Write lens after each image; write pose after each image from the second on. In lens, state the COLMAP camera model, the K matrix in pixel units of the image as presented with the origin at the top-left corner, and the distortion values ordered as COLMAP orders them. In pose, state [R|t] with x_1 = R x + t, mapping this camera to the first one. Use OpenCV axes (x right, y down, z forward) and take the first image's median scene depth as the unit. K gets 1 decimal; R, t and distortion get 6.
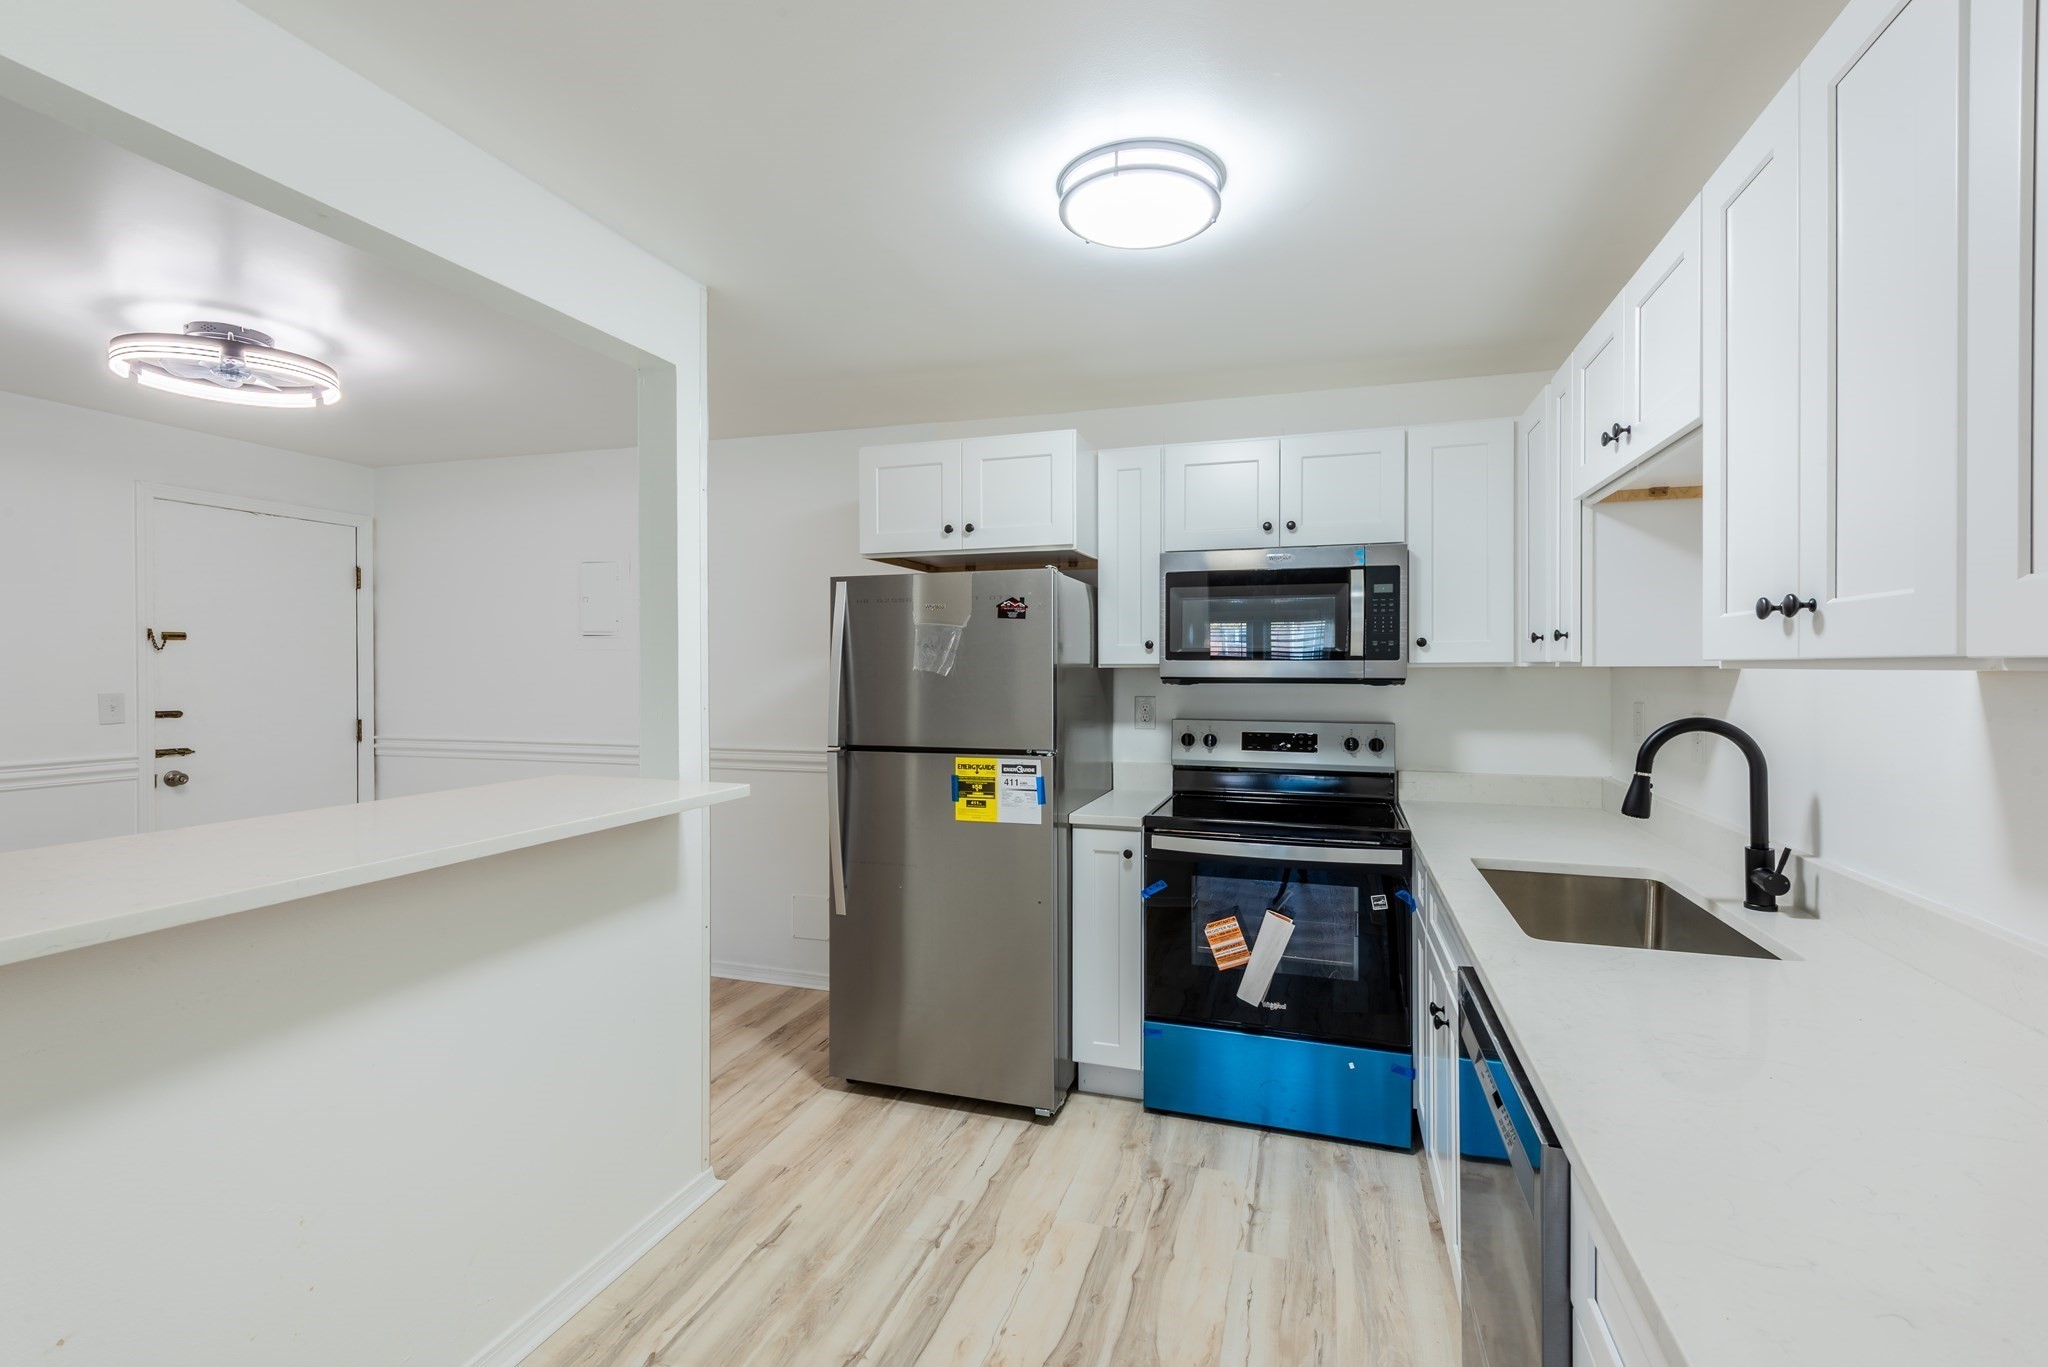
lens RADIAL K [[897.4, 0, 1026.0], [0, 897.4, 672.0], [0, 0, 1]] dist [0.015518, -0.004869]
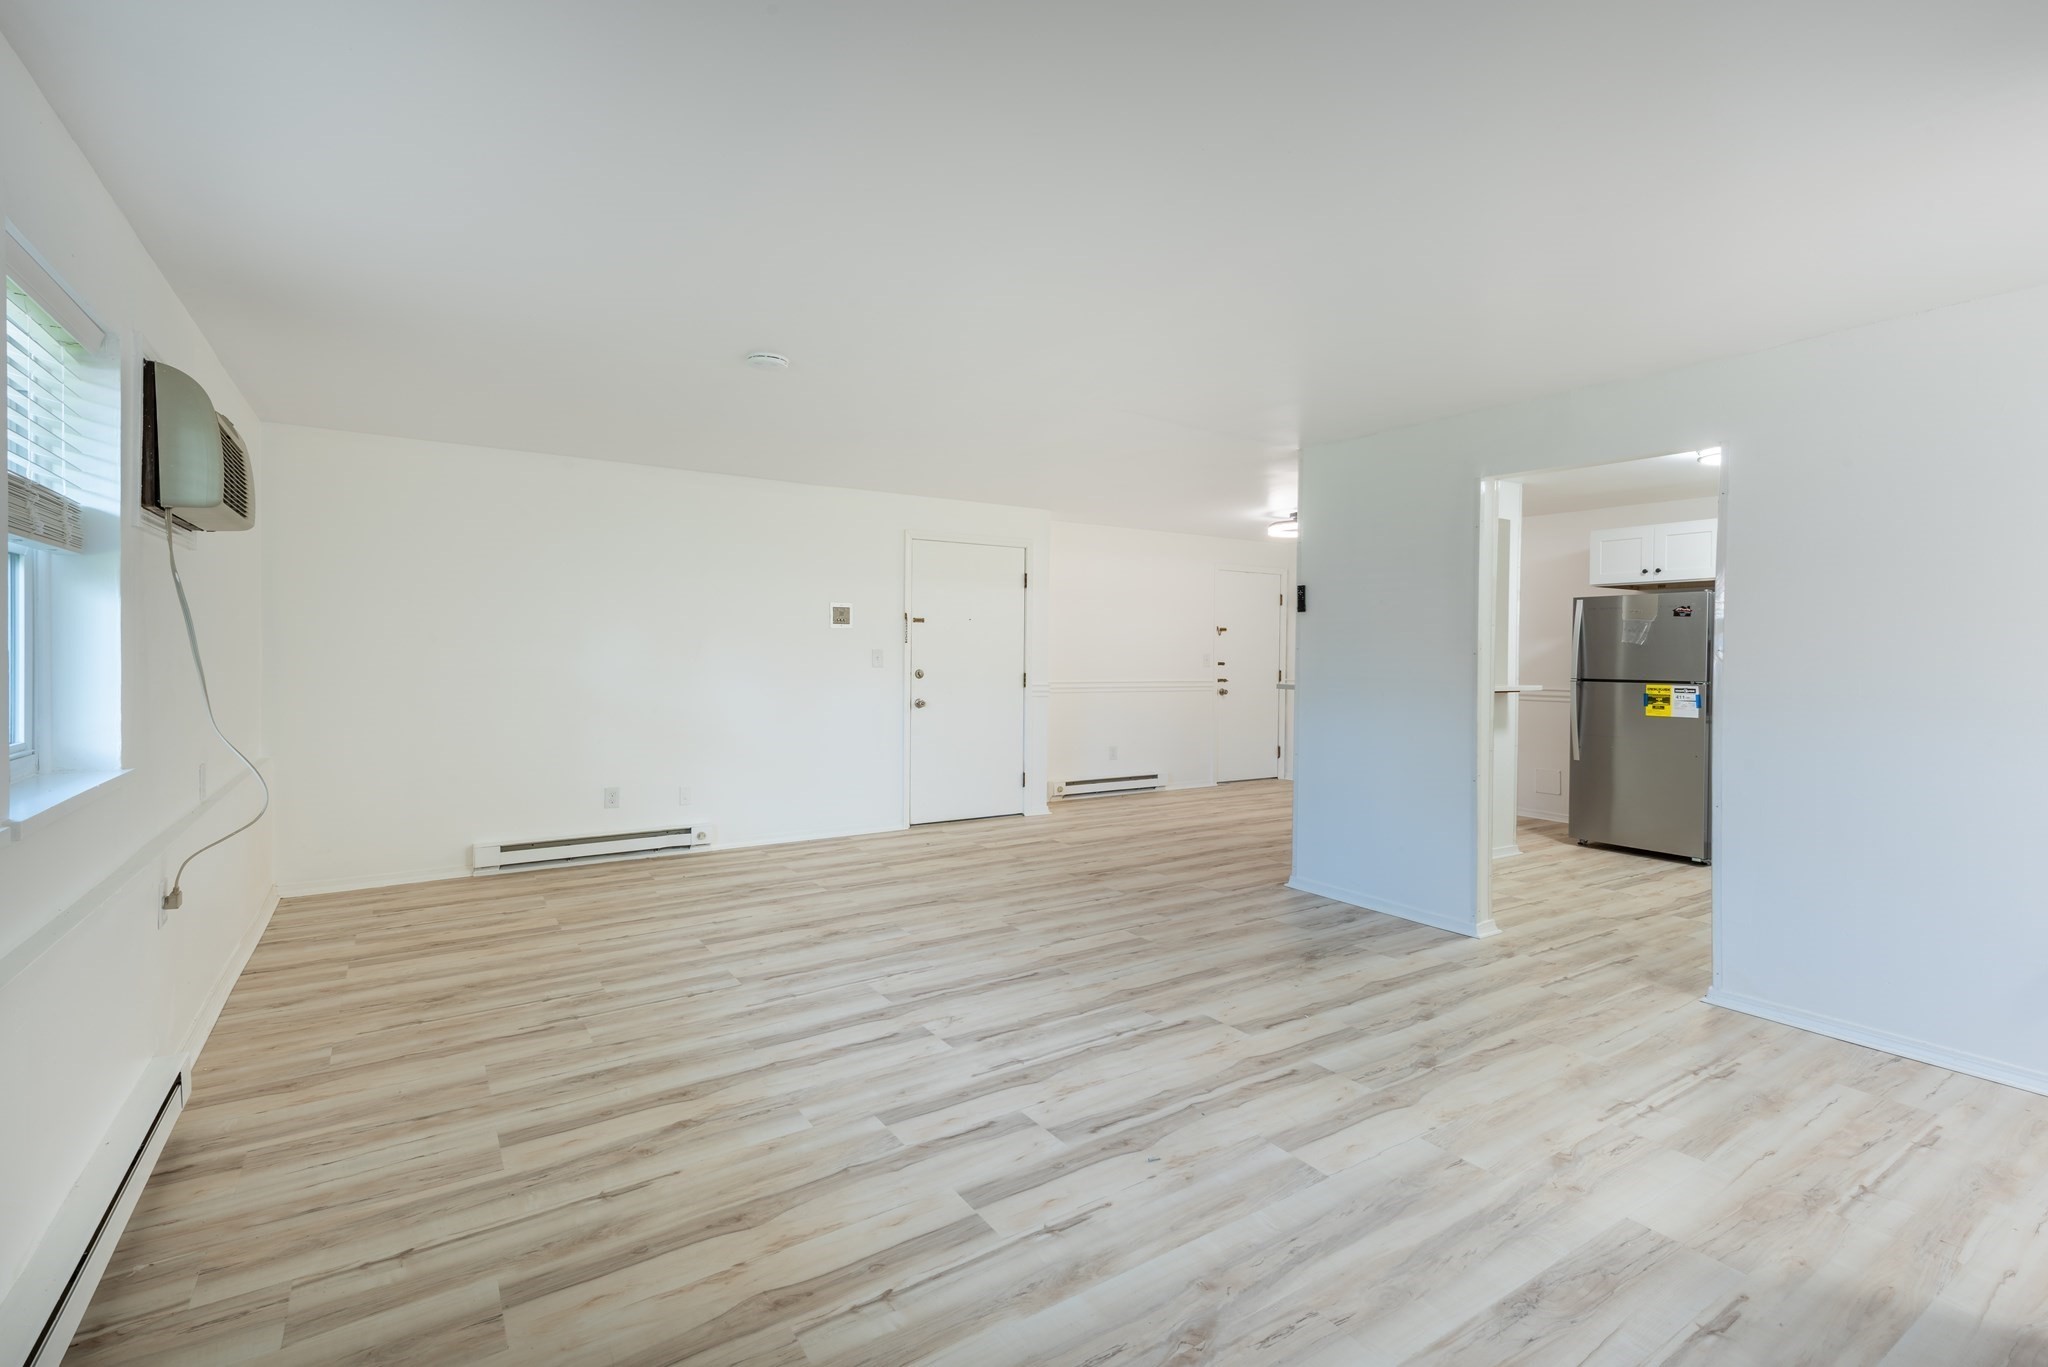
lens RADIAL K [[920.0, 0, 957.0], [0, 920.0, 661.2], [0, 0, 1]] dist [0.014155, -0.000864]
pose [[0.735011, 0.013921, -0.677913, 0.201276], [-0.013582, 0.999891, 0.005808, 0.050952], [0.677920, 0.004938, 0.735119, -1.644612]]
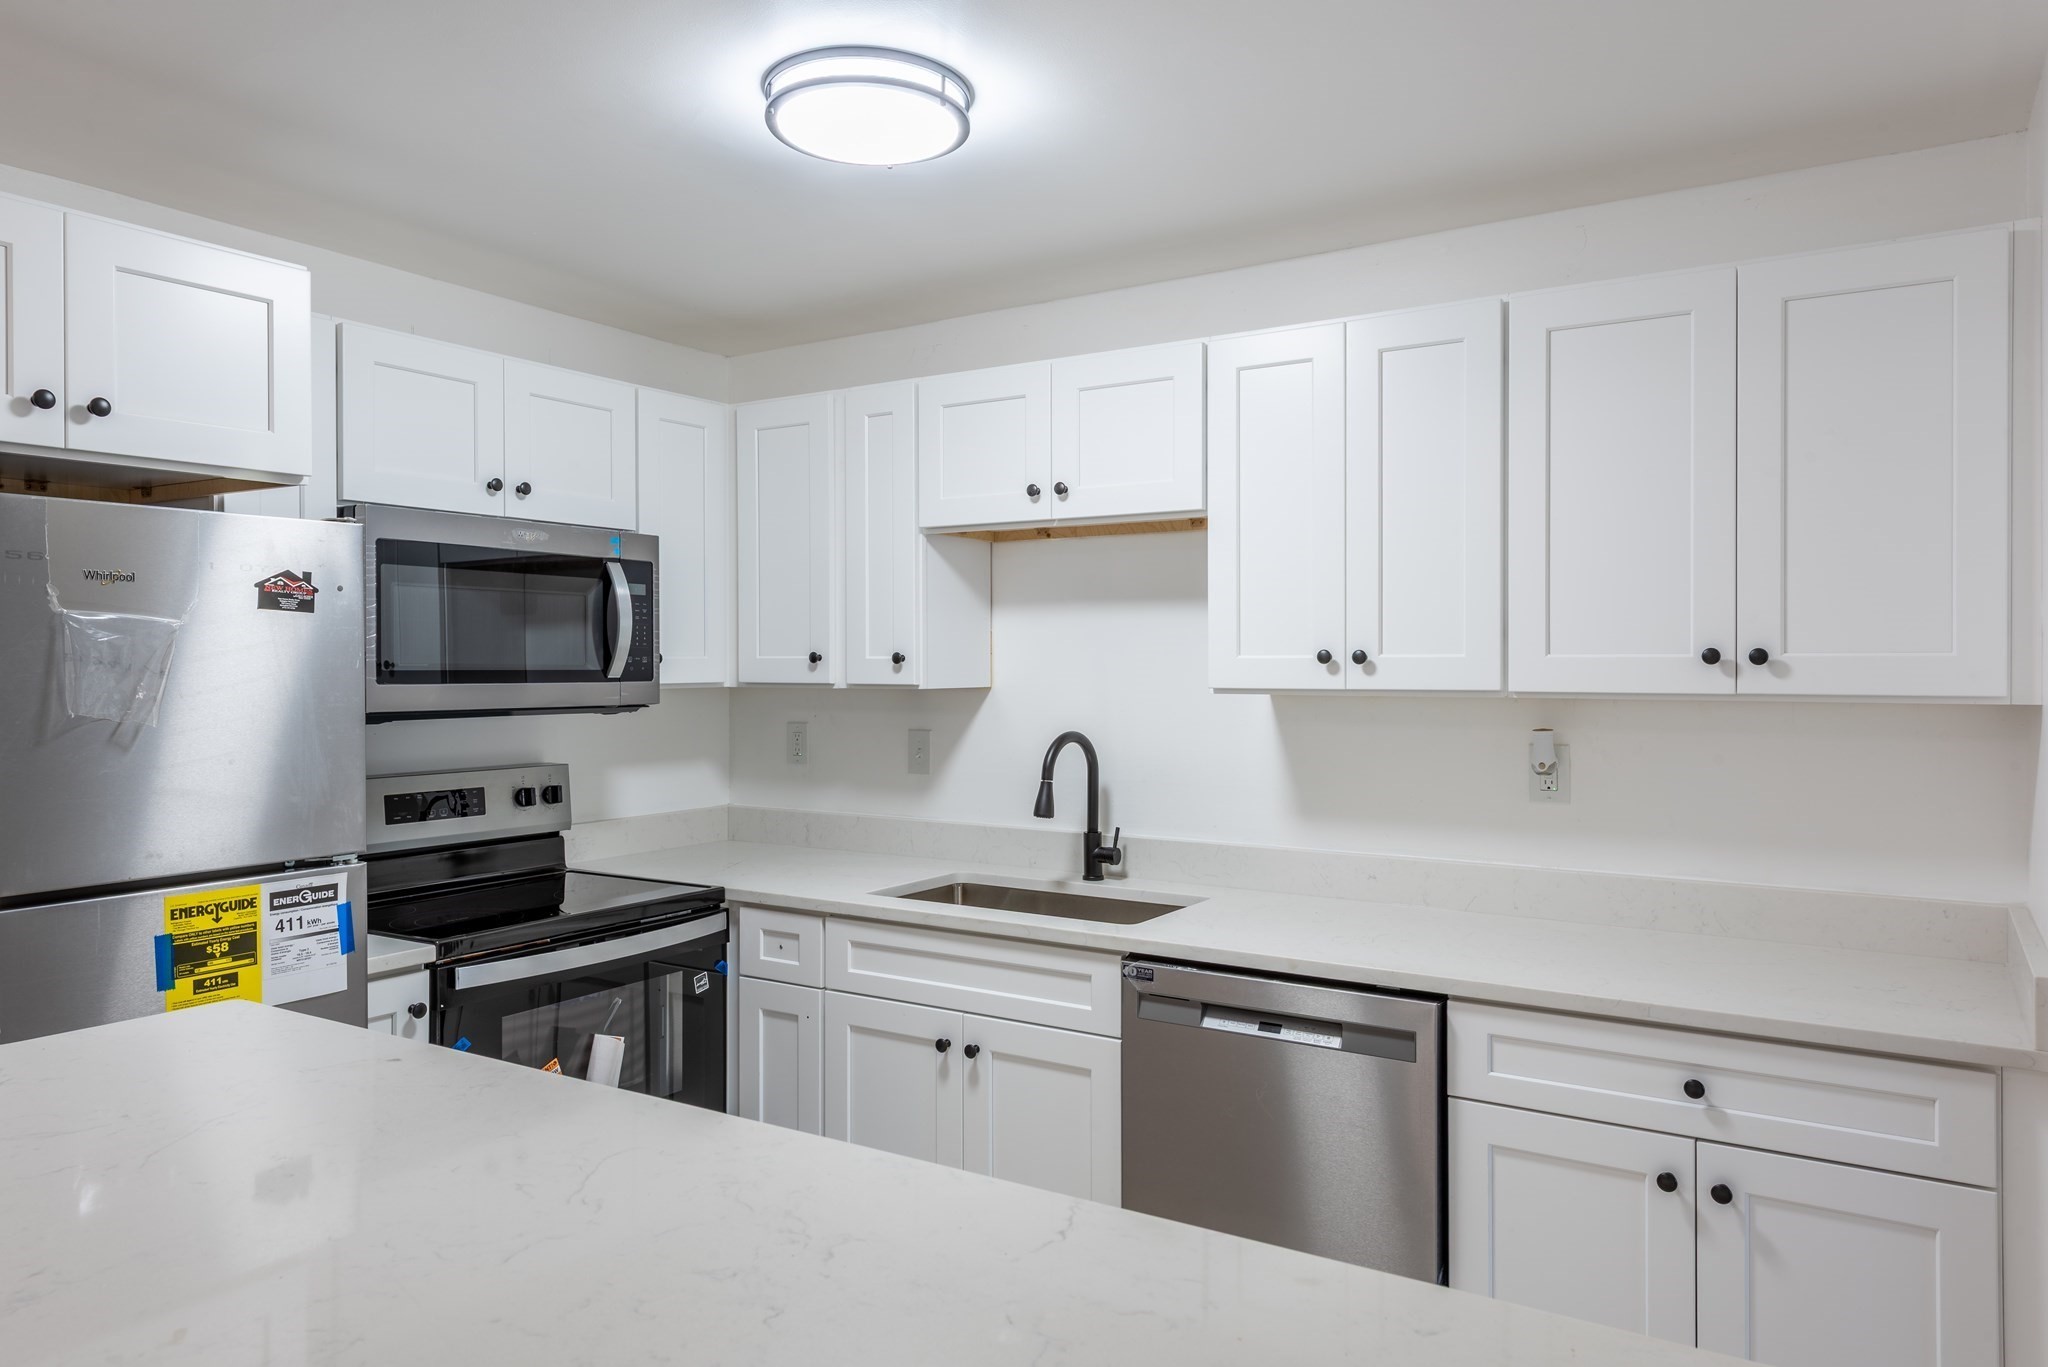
lens RADIAL K [[1392.5, 0, 993.5], [0, 1392.5, 670.1], [0, 0, 1]] dist [0.032980, -0.002676]
pose [[0.262752, -0.004707, 0.964852, -0.690512], [0.006764, 0.999973, 0.003036, -0.024692], [-0.964840, 0.005729, 0.262777, 0.384733]]
